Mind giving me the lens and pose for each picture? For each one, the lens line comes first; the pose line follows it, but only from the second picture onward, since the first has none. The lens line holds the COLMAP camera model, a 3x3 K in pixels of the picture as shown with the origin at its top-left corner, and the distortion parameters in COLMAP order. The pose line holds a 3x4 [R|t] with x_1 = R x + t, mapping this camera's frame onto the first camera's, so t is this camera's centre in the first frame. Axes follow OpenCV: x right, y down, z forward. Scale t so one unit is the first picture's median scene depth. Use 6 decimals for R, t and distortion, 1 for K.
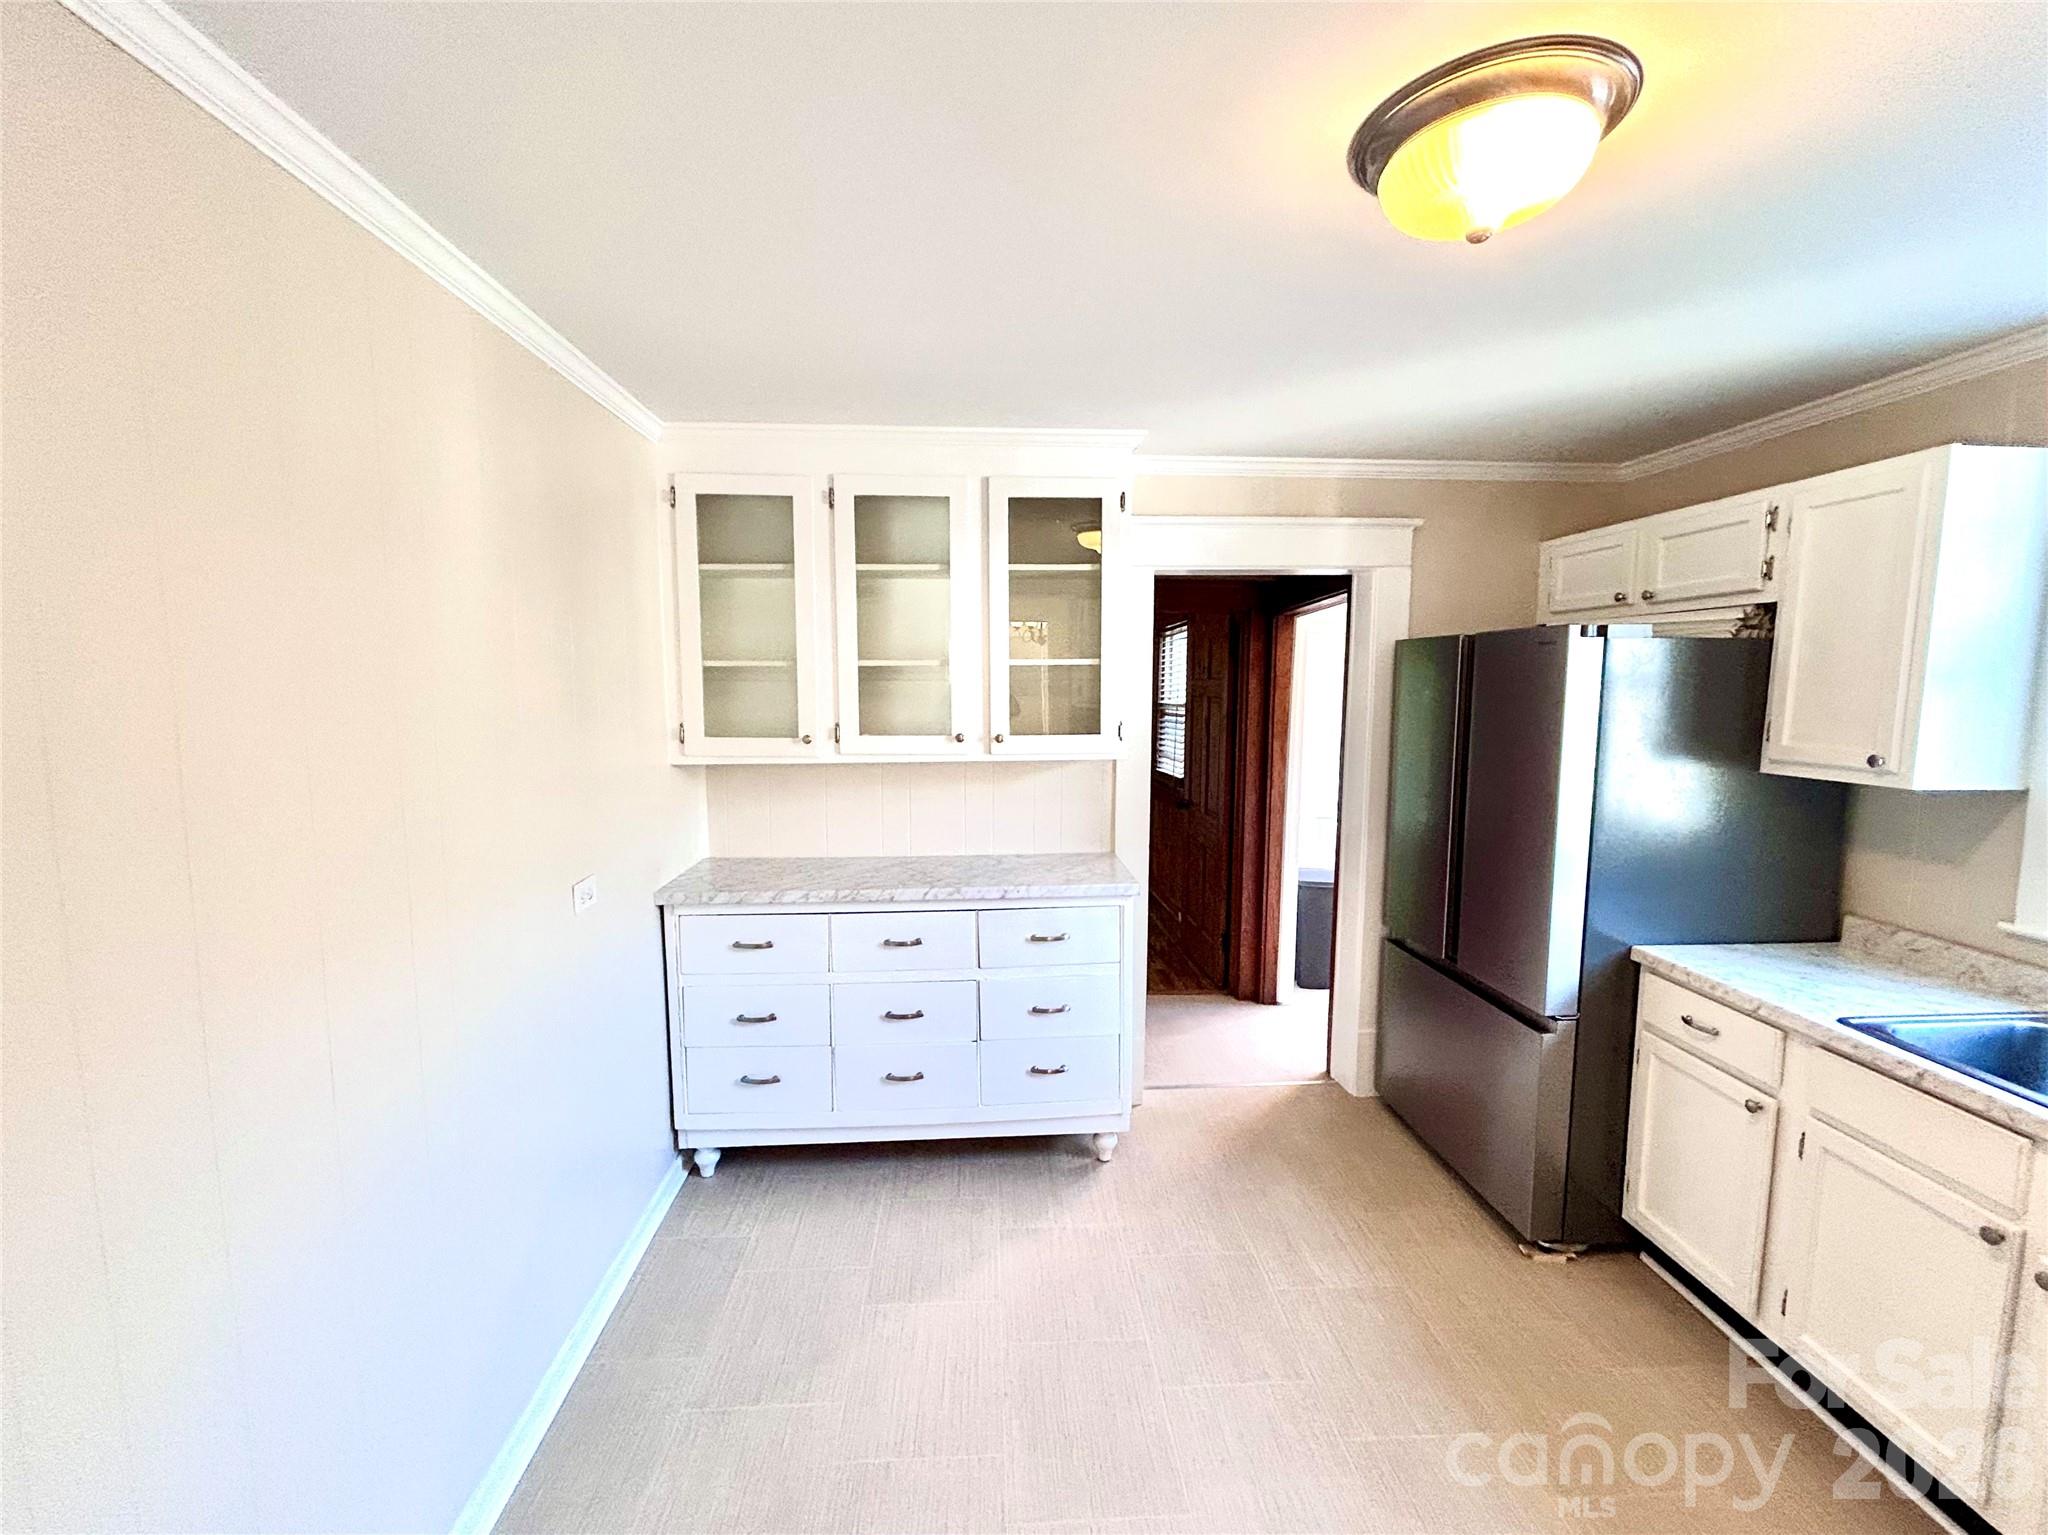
lens RADIAL K [[852.1, 0, 1024.0], [0, 852.1, 767.5], [0, 0, 1]] dist [-0.008729, 0.000365]
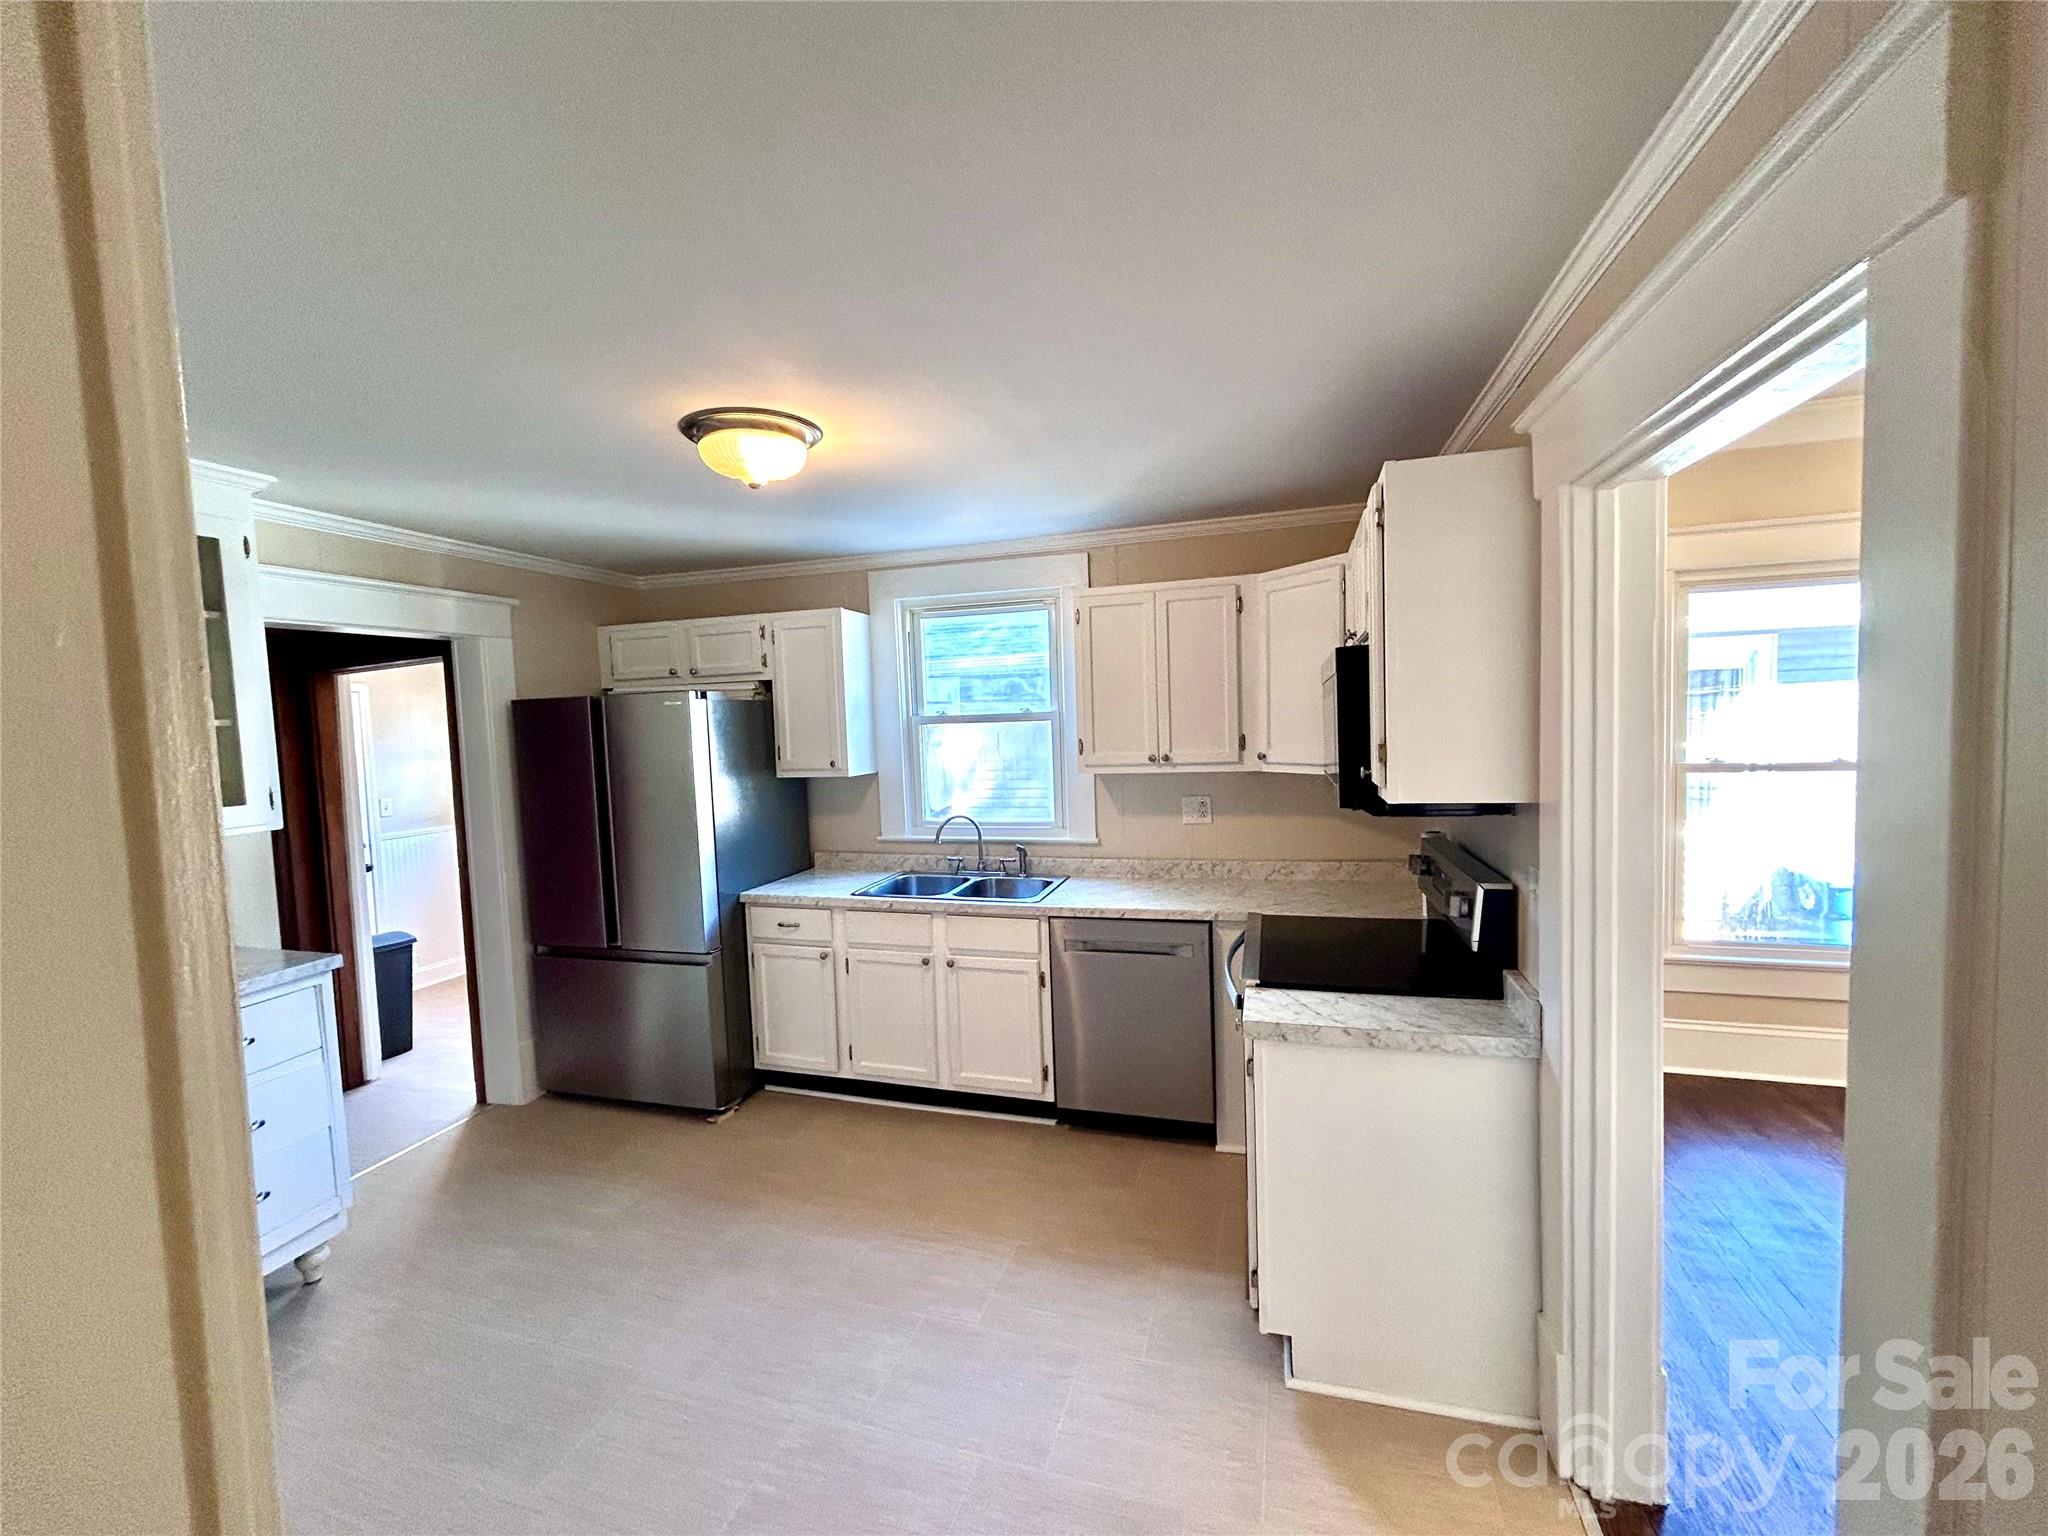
lens RADIAL K [[814.2, 0, 1024.0], [0, 814.2, 768.0], [0, 0, 1]] dist [-0.009979, -0.000117]
pose [[0.345371, -0.072037, 0.935697, -0.508083], [0.131513, 0.990926, 0.027747, 0.006746], [-0.929206, 0.113473, 0.351711, -0.053573]]
